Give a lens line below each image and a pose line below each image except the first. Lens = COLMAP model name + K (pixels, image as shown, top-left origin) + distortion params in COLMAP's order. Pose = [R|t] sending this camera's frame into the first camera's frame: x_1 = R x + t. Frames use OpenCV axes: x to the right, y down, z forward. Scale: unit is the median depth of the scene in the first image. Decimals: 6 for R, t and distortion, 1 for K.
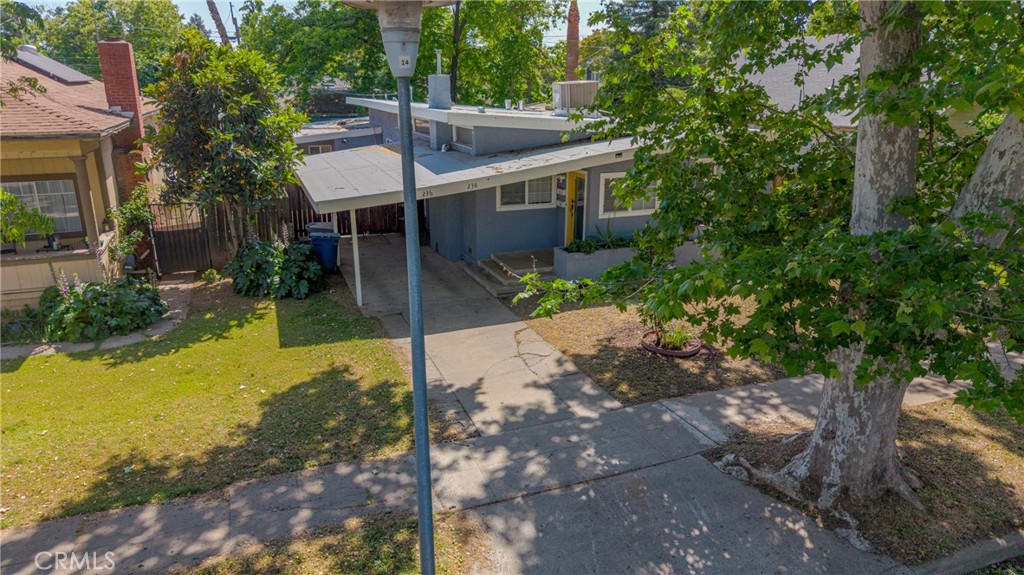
lens RADIAL K [[685.8, 0, 512.0], [0, 685.8, 287.5], [0, 0, 1]] dist [0.089120, -0.130357]
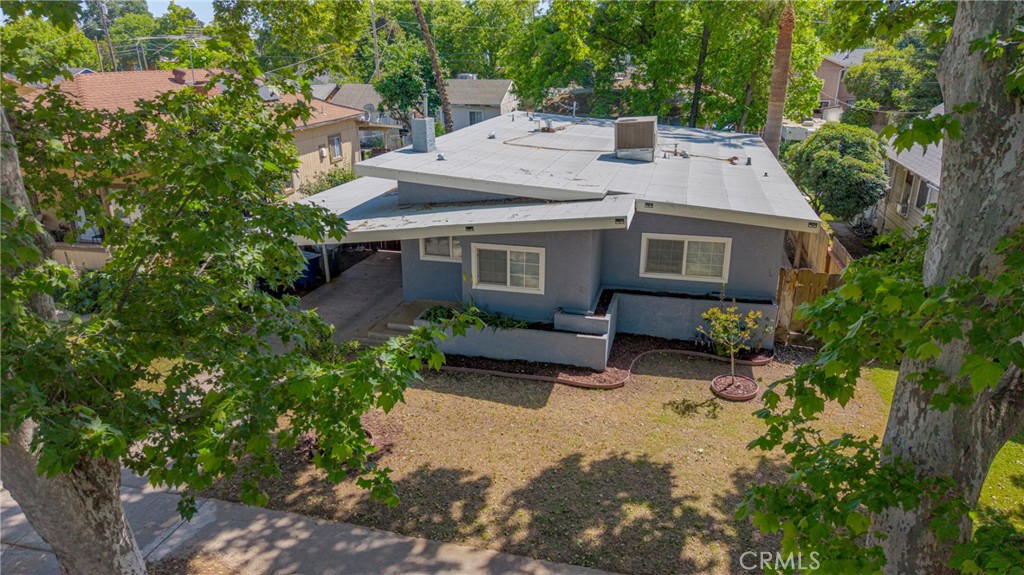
lens RADIAL K [[685.8, 0, 512.0], [0, 685.8, 287.5], [0, 0, 1]] dist [0.089120, -0.130357]
pose [[0.814279, 0.195434, -0.546585, 0.955180], [-0.175433, 0.980441, 0.089208, -0.273587], [0.553329, 0.023249, 0.832639, 0.350885]]
